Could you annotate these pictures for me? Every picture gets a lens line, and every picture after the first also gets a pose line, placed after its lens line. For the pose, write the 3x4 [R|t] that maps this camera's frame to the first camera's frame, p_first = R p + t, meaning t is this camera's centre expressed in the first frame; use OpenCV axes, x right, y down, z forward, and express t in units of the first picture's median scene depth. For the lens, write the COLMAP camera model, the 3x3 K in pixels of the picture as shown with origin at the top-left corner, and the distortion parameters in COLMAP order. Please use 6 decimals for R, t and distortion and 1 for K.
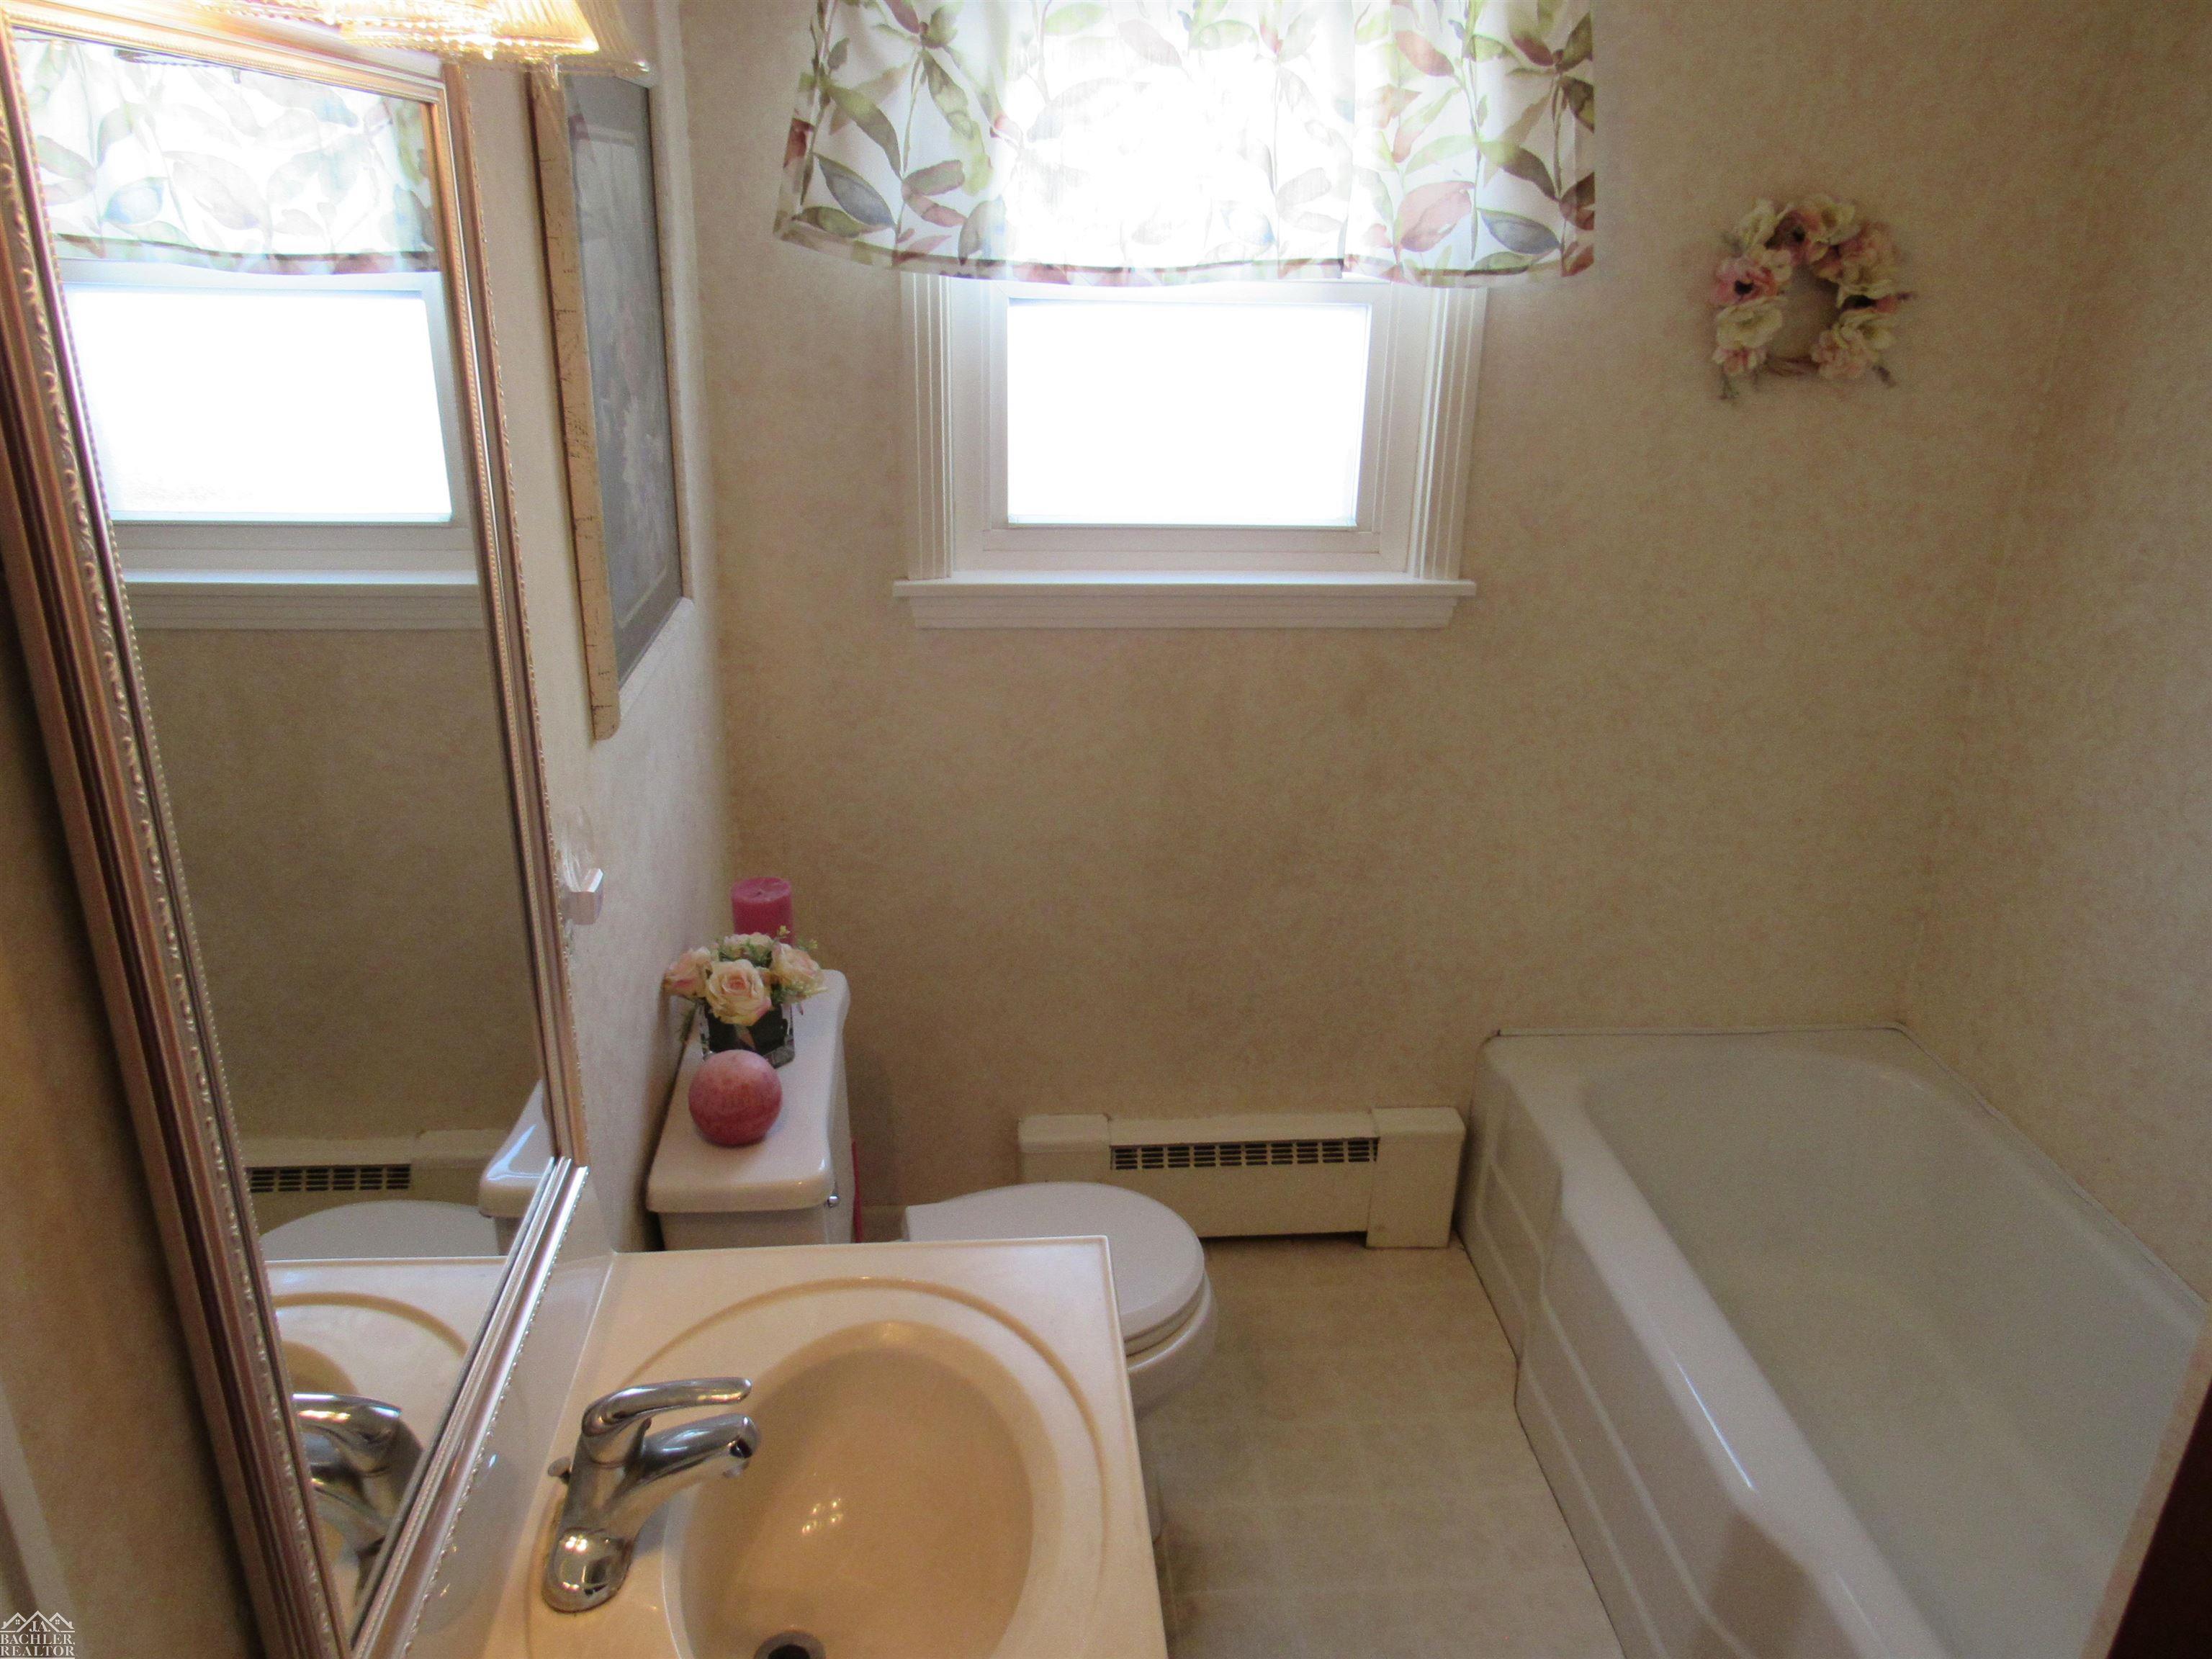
lens RADIAL K [[1585.4, 0, 1118.7], [0, 1585.4, 835.7], [0, 0, 1]] dist [-0.035989, 0.020184]
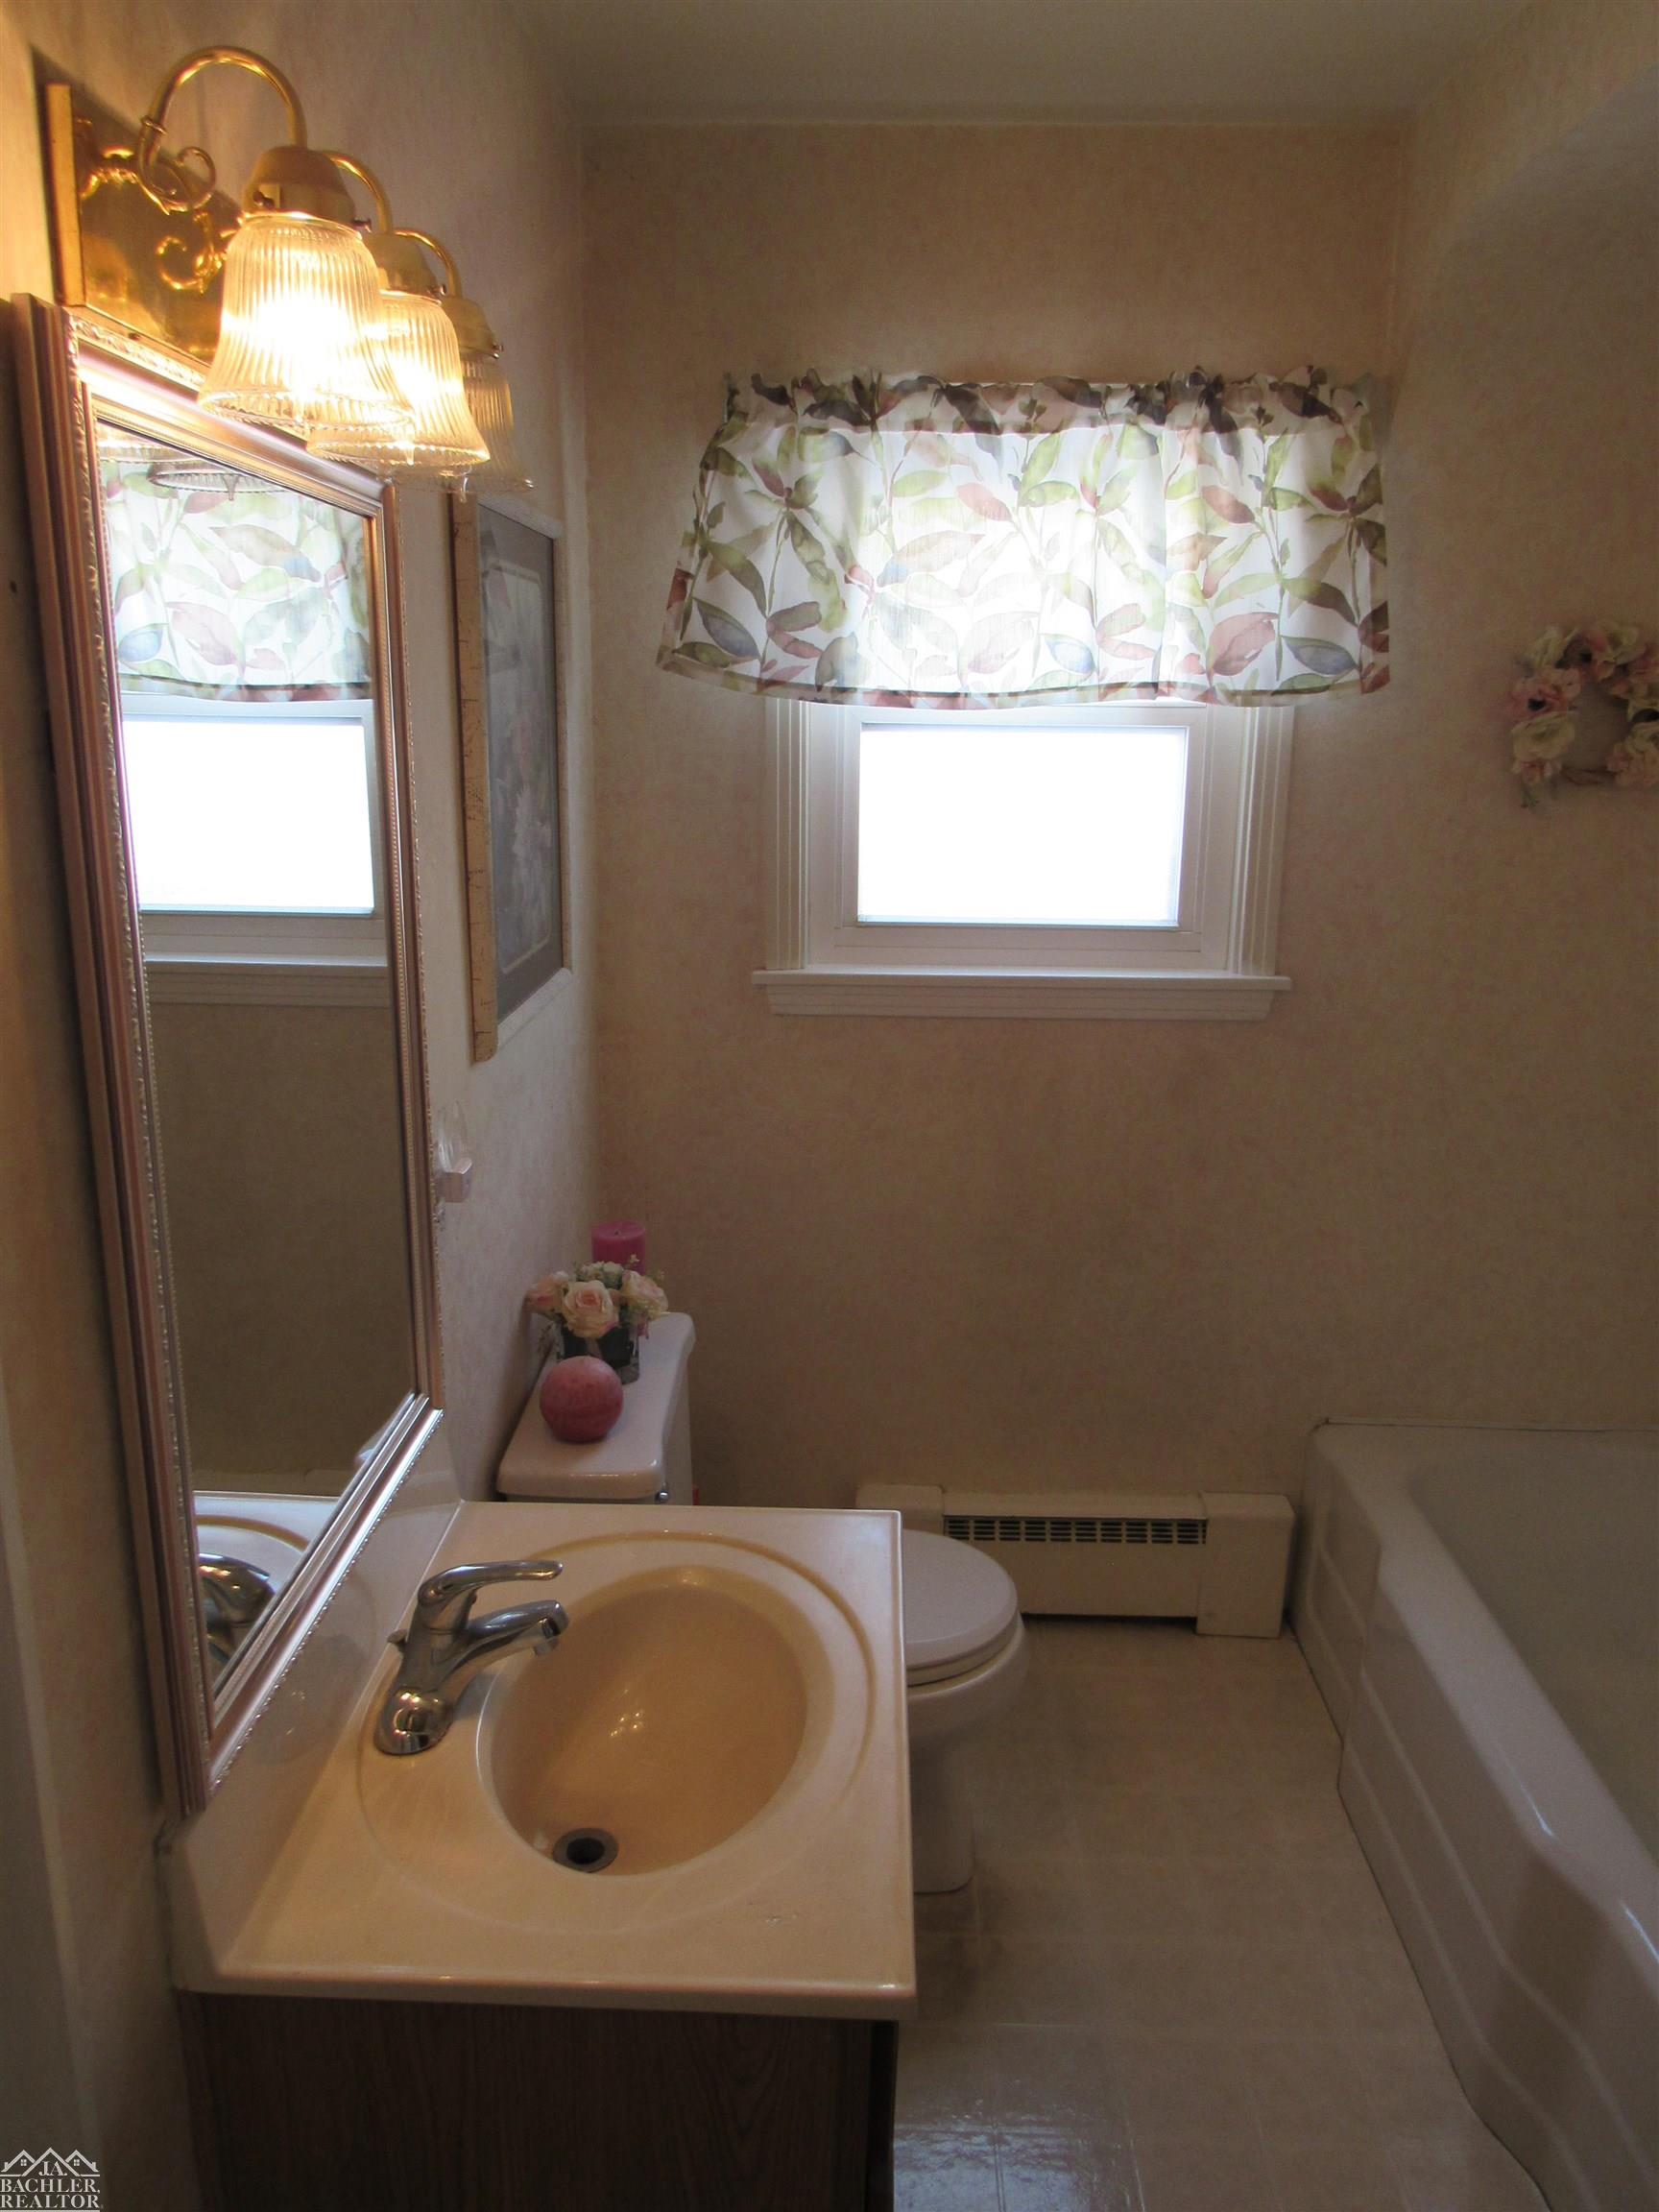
lens RADIAL K [[1585.4, 0, 833.1], [0, 1585.4, 1106.6], [0, 0, 1]] dist [-0.035989, 0.020184]
pose [[0.993016, 0.015862, -0.116913, 0.051940], [-0.031452, 0.990652, -0.132738, 0.091250], [0.113714, 0.135488, 0.984232, -0.088188]]
